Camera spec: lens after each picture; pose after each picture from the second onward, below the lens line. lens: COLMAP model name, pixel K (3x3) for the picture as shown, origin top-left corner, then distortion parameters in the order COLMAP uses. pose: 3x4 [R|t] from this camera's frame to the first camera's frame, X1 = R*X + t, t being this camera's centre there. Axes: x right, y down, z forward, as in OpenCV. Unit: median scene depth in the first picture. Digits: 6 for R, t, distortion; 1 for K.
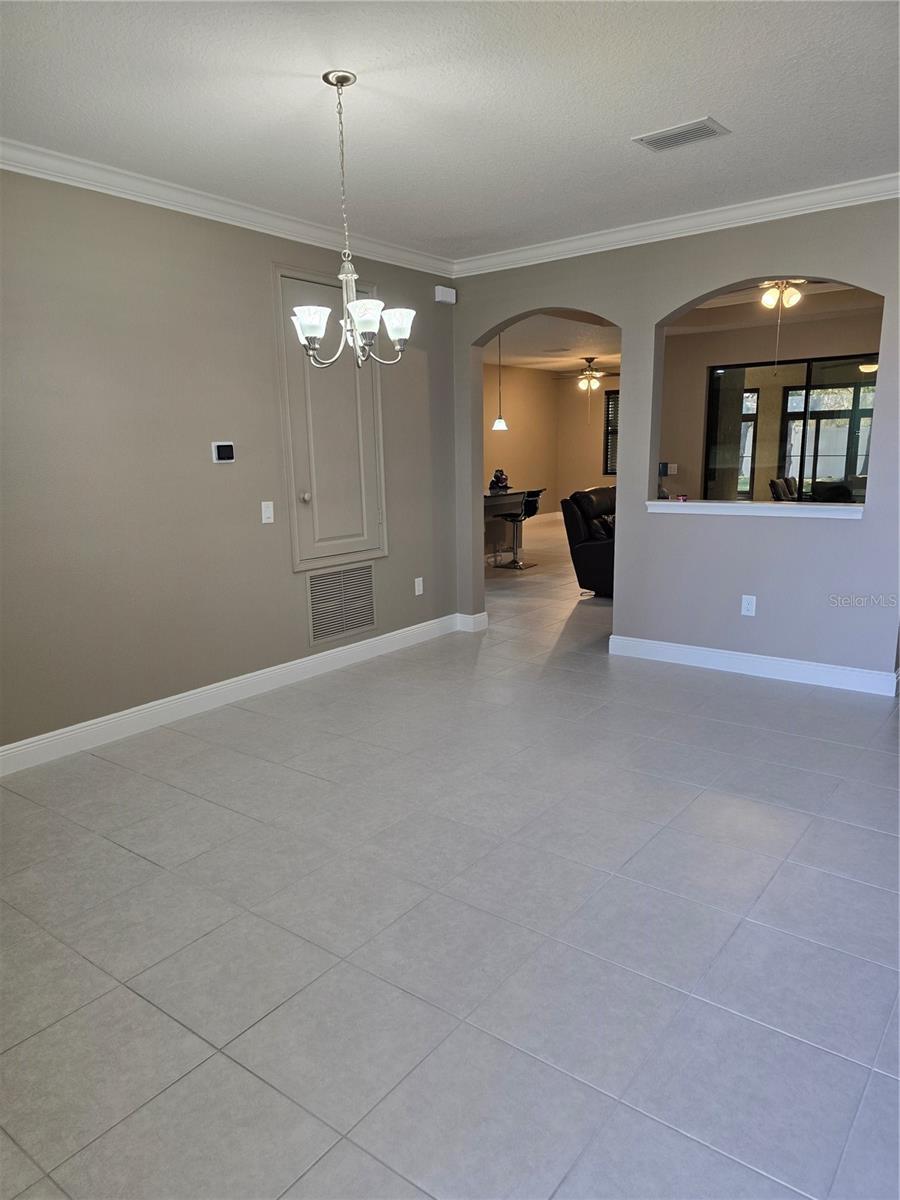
lens RADIAL K [[795.1, 0, 458.3], [0, 795.1, 604.3], [0, 0, 1]] dist [0.058448, -0.052865]
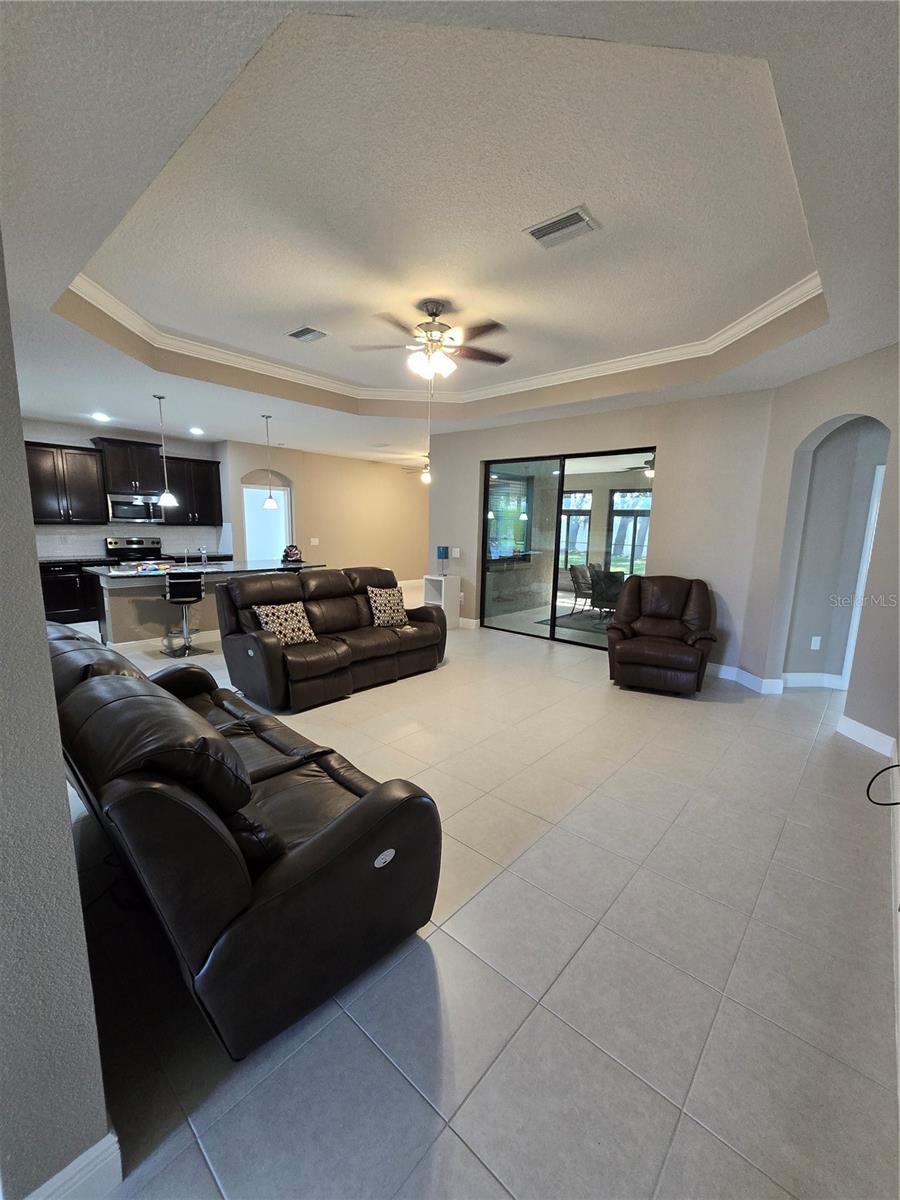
lens RADIAL K [[490.1, 0, 454.0], [0, 490.1, 604.7], [0, 0, 1]] dist [-0.010837, 0.000536]
pose [[0.997183, 0.053462, -0.052610, 0.712149], [-0.055114, 0.998015, -0.030472, -0.178056], [0.050877, 0.033286, 0.998150, 0.767597]]
